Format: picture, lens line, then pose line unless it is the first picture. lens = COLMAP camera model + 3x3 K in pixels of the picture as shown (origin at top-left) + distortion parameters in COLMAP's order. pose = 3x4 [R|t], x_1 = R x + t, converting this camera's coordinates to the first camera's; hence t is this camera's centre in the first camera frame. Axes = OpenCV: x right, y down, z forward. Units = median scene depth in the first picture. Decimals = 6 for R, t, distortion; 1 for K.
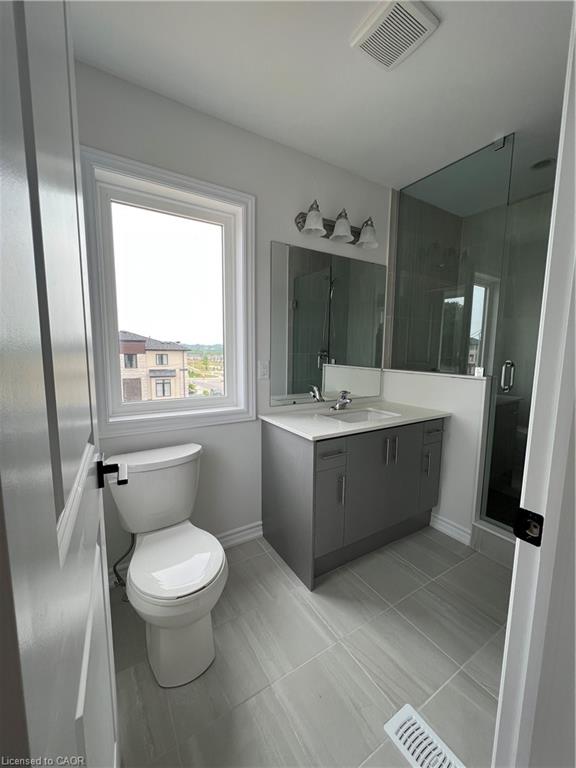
lens RADIAL K [[306.5, 0, 288.0], [0, 306.5, 384.0], [0, 0, 1]] dist [-0.002311, -0.000205]
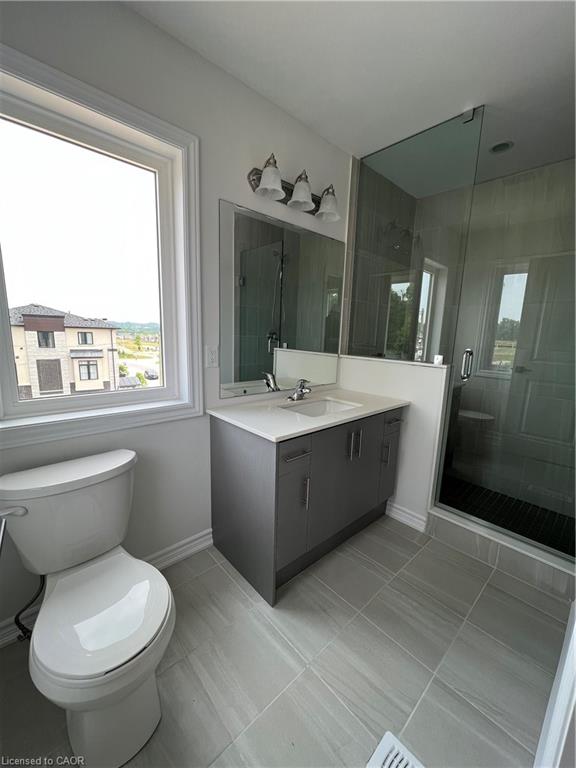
lens RADIAL K [[306.5, 0, 288.0], [0, 306.5, 384.0], [0, 0, 1]] dist [-0.002311, -0.000205]
pose [[0.982023, -0.010905, 0.188446, -0.032275], [-0.000479, 0.998183, 0.060260, -0.020029], [-0.188761, -0.059267, 0.980233, 0.123993]]
